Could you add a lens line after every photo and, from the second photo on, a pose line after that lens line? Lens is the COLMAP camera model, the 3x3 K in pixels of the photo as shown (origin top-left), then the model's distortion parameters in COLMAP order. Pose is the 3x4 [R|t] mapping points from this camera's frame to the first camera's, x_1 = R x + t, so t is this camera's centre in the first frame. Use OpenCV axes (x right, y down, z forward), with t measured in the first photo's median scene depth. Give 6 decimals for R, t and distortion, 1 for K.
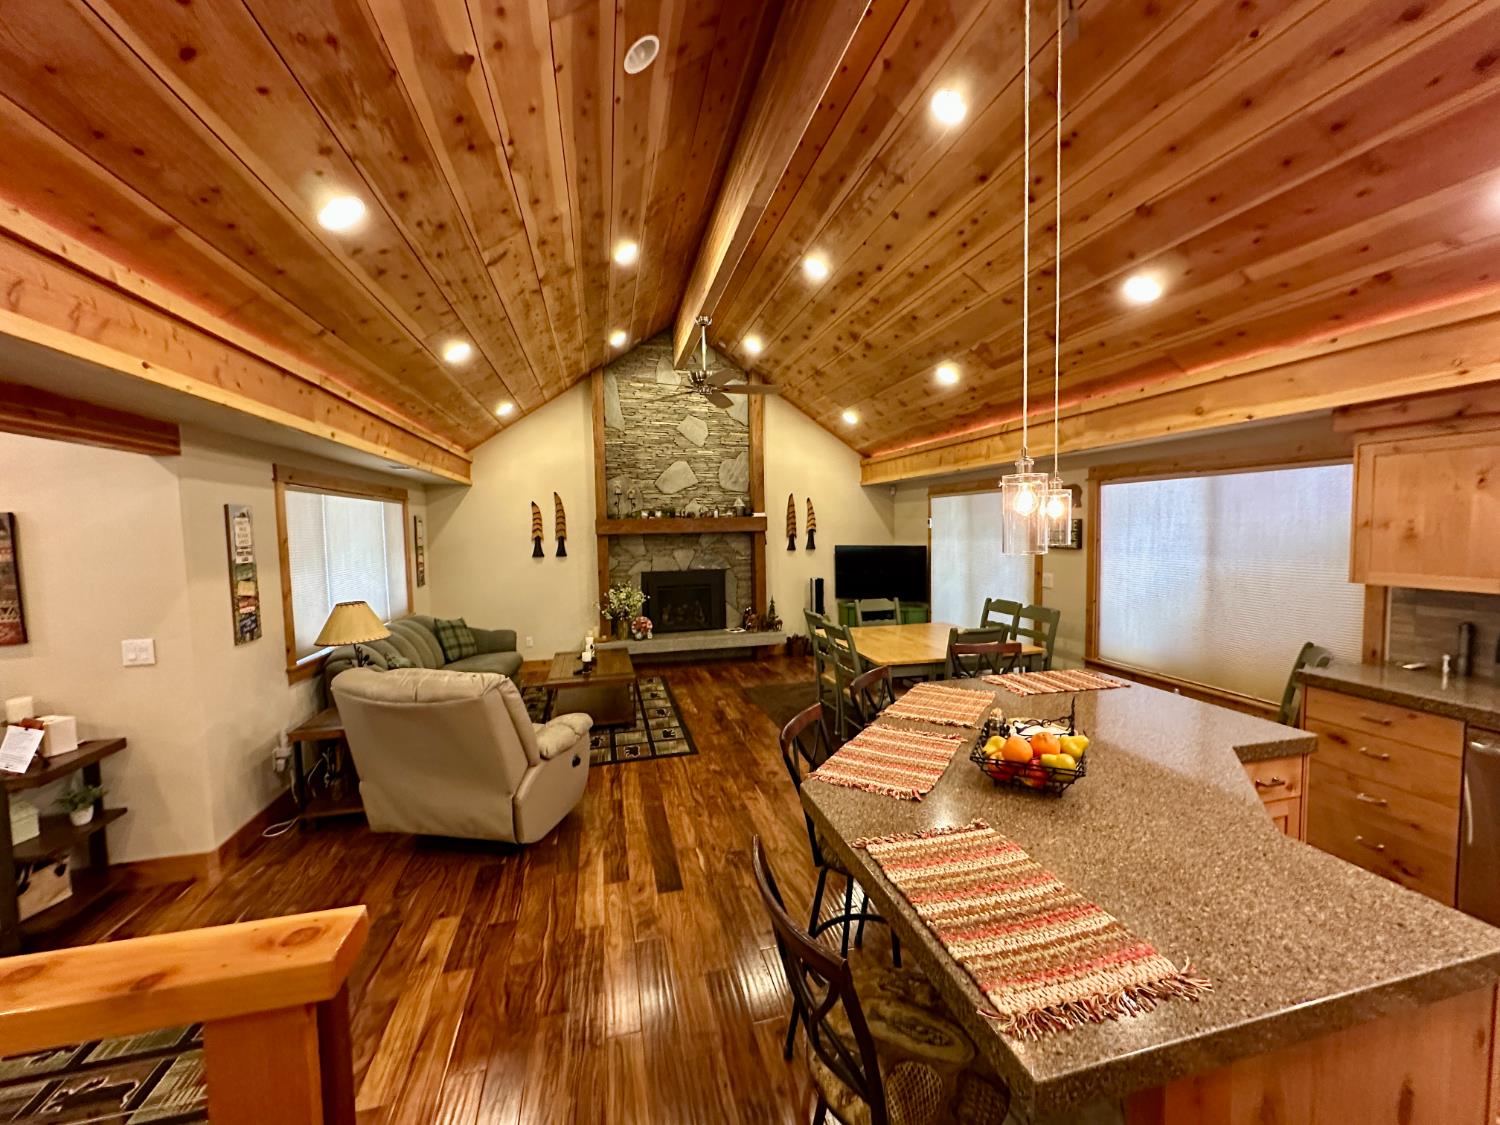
lens RADIAL K [[601.3, 0, 750.0], [0, 601.3, 562.5], [0, 0, 1]] dist [-0.001125, -0.000098]
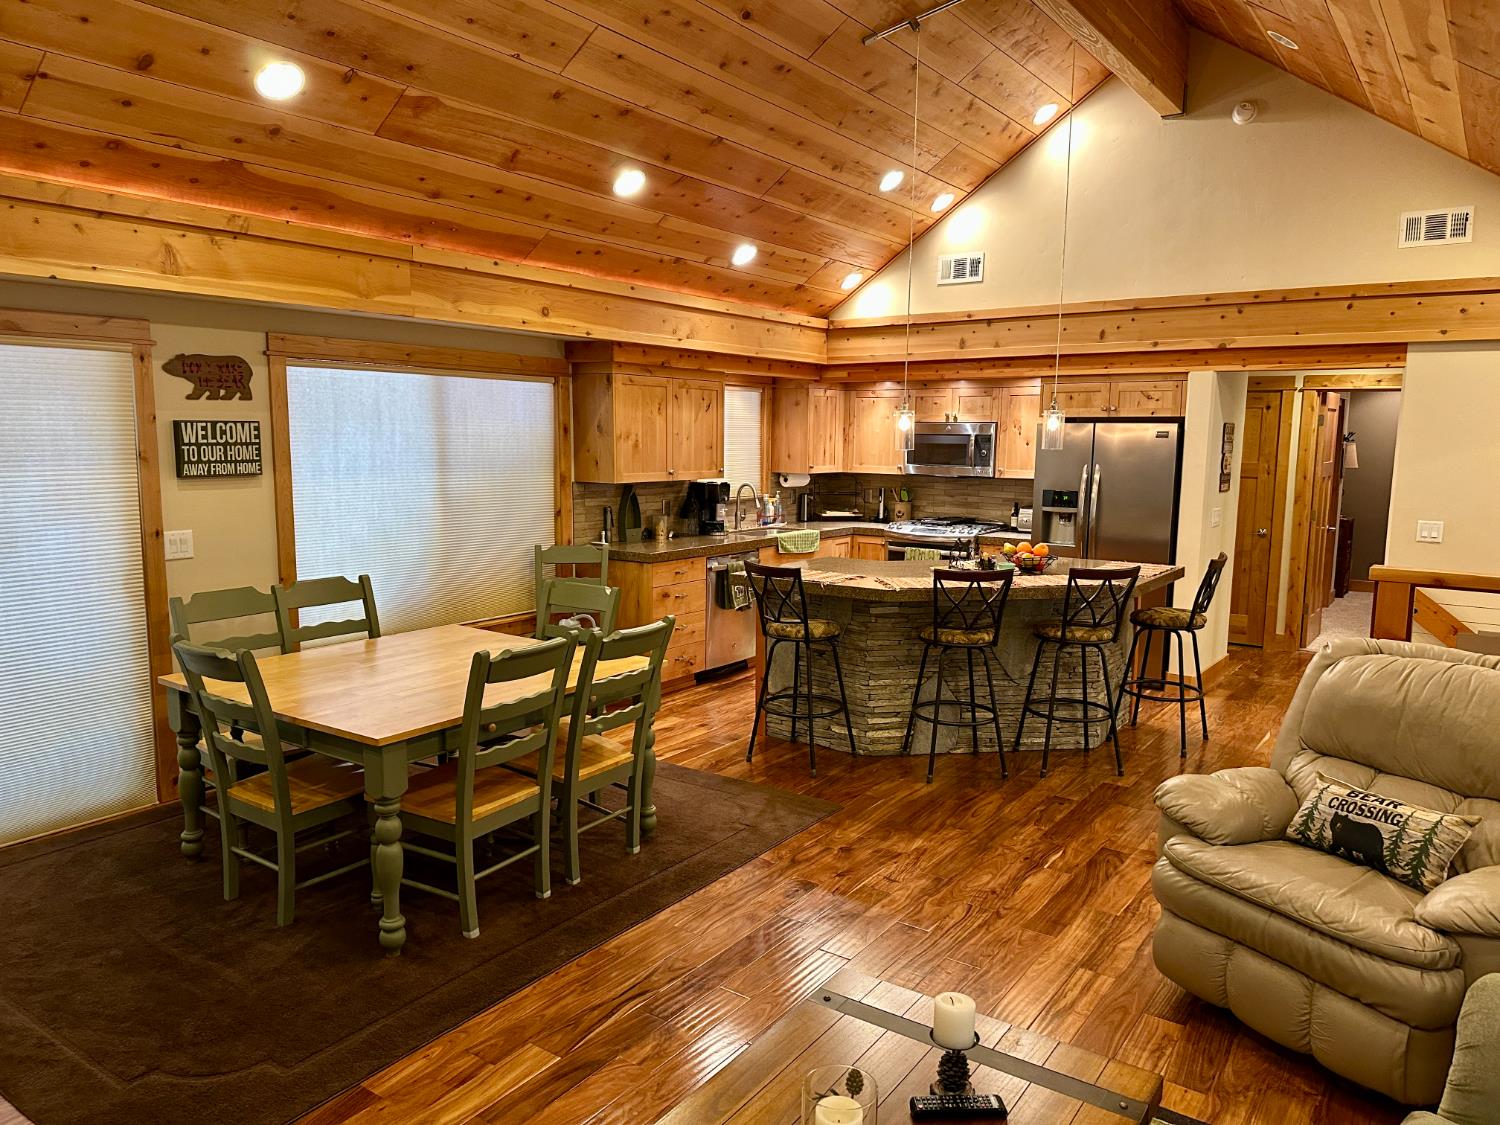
lens RADIAL K [[1052.5, 0, 752.4], [0, 1052.5, 568.0], [0, 0, 1]] dist [0.078126, -0.093751]
pose [[-0.654660, -0.088074, 0.750775, -0.615074], [0.046894, 0.986545, 0.156623, -0.086514], [-0.754468, 0.137741, -0.641721, 1.574699]]
